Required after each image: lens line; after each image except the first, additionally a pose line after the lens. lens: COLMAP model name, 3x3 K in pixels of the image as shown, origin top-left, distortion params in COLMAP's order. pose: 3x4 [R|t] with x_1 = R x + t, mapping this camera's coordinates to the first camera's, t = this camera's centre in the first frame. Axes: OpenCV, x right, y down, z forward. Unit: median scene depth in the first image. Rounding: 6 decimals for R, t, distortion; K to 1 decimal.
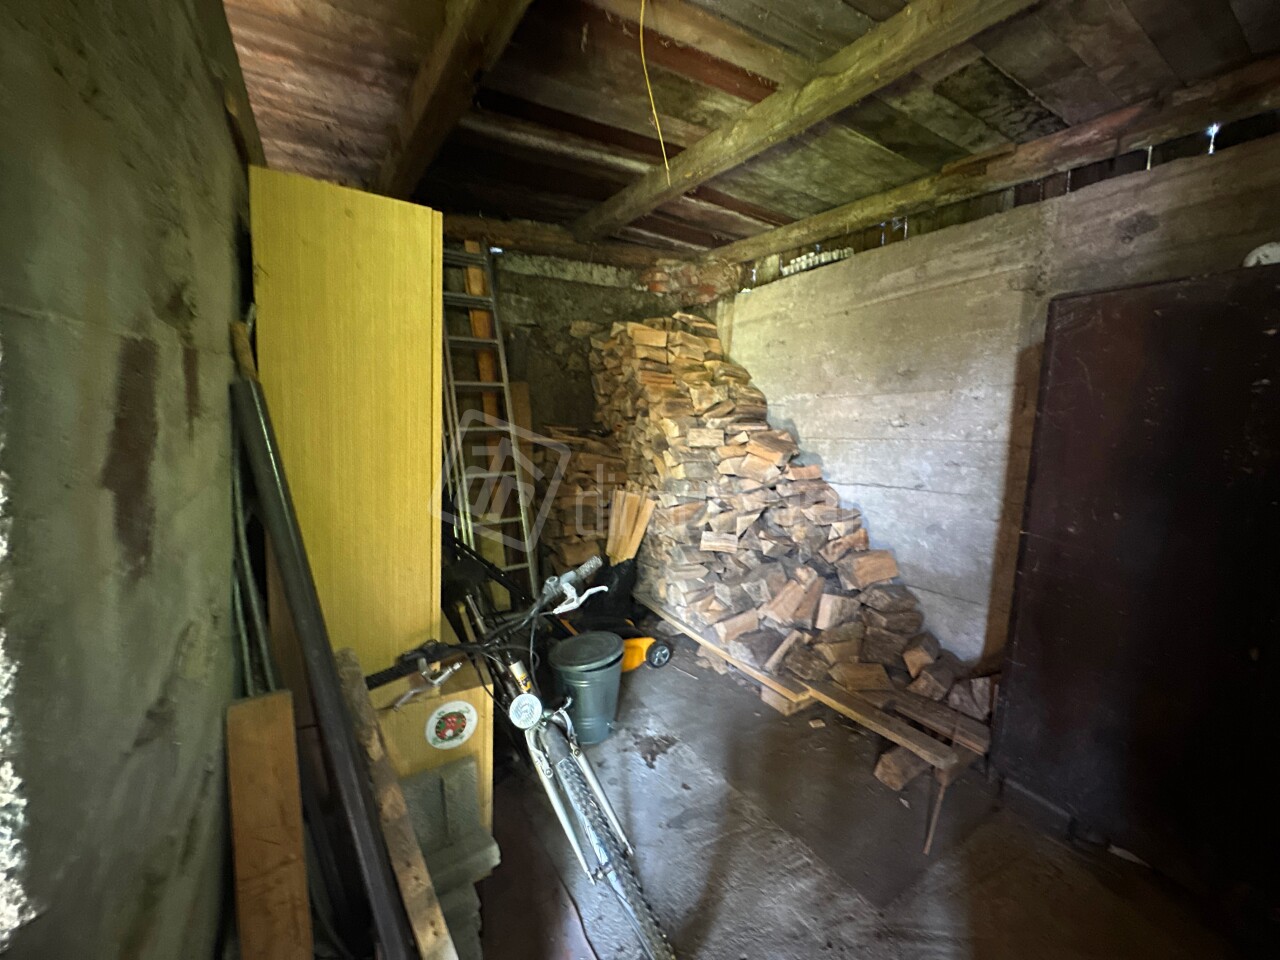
lens RADIAL K [[510.6, 0, 643.5], [0, 510.6, 478.9], [0, 0, 1]] dist [-0.005904, 0.000797]
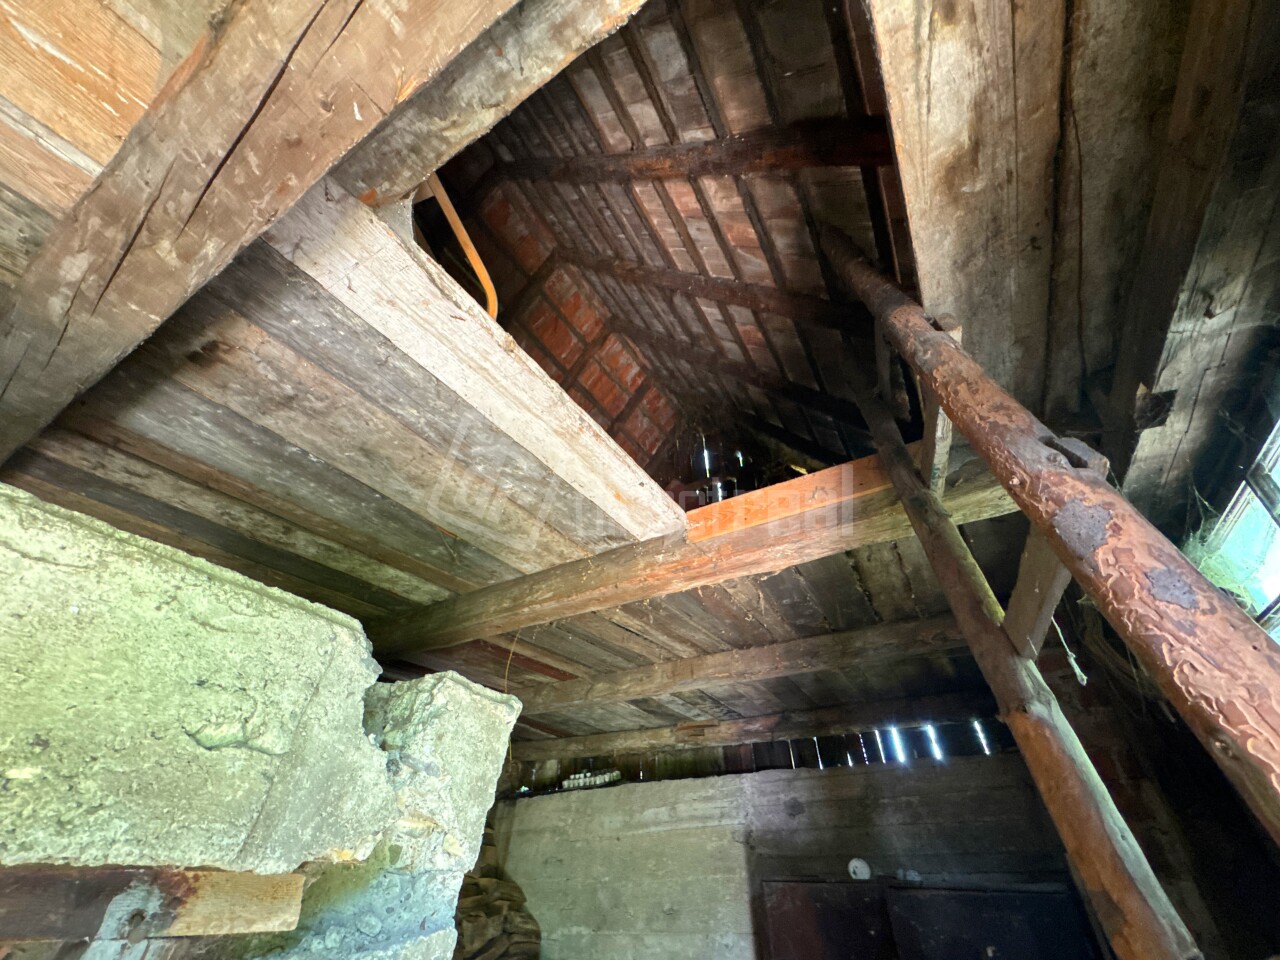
lens RADIAL K [[510.6, 0, 640.6], [0, 510.6, 478.6], [0, 0, 1]] dist [-0.005904, 0.000797]
pose [[0.898915, 0.264197, 0.349503, -0.169469], [0.064389, 0.709401, -0.701858, -0.085267], [-0.433366, 0.653415, 0.620680, -0.266117]]
